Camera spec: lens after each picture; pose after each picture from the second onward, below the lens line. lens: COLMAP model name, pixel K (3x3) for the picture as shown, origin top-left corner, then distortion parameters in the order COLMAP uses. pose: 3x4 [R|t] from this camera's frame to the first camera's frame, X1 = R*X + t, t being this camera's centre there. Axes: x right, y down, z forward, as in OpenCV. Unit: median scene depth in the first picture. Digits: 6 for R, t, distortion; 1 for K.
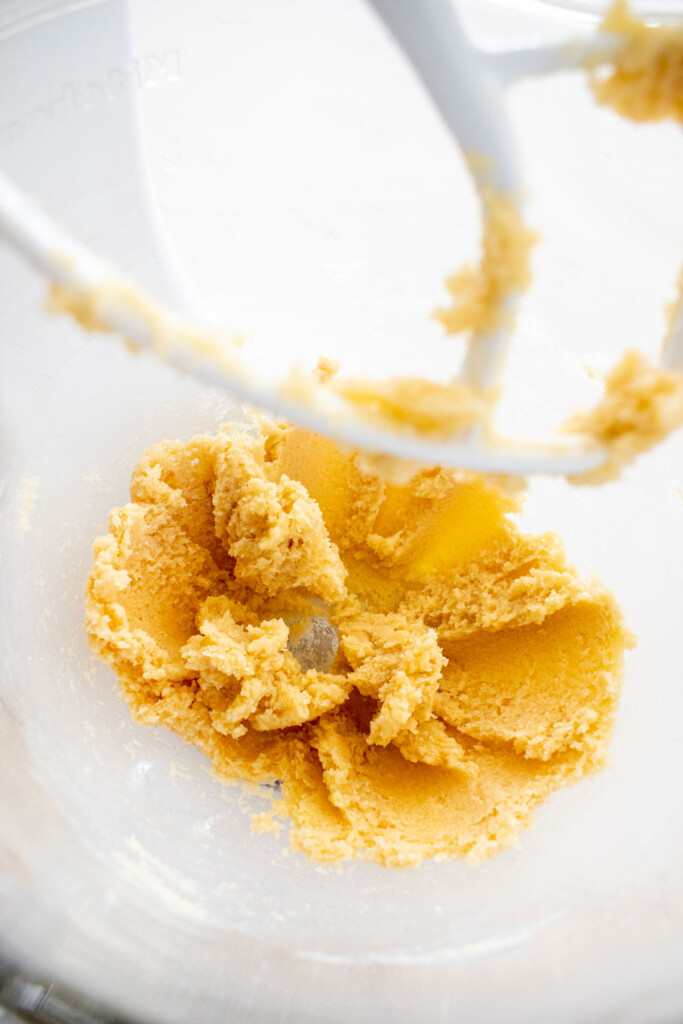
lens RADIAL K [[689.1, 0, 367.4], [0, 689.1, 511.1], [0, 0, 1]] dist [-0.081301, -0.042975]
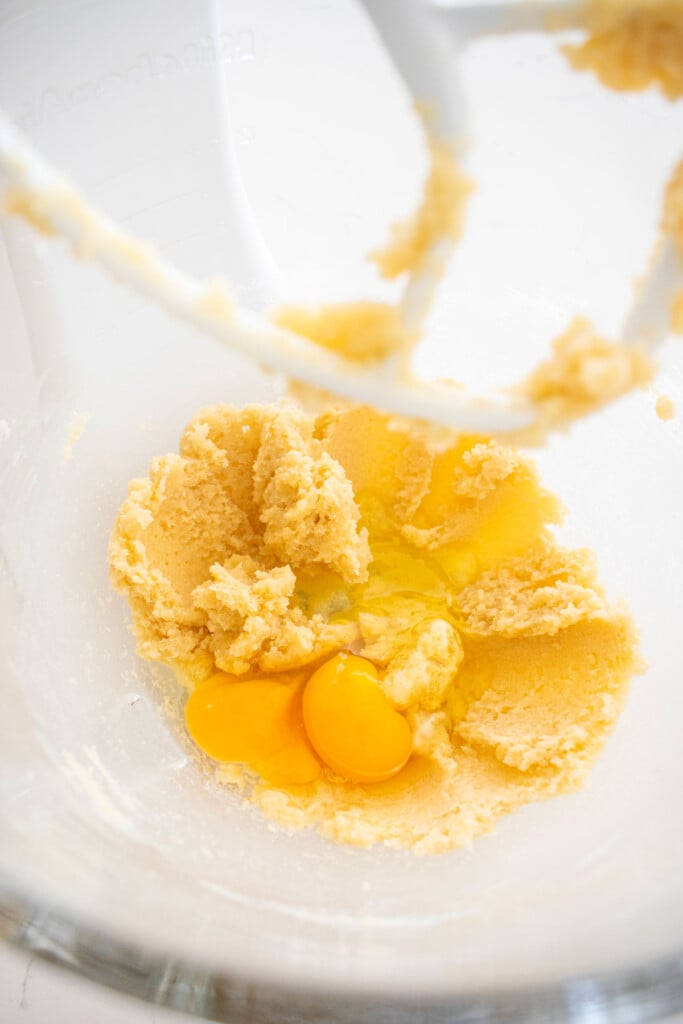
lens RADIAL K [[689.1, 0, 367.4], [0, 689.1, 511.1], [0, 0, 1]] dist [-0.081301, -0.042975]
pose [[0.974712, 0.147140, -0.168184, 0.135163], [-0.151605, 0.988343, -0.013952, 0.044334], [0.164170, 0.039097, 0.985657, 0.000714]]
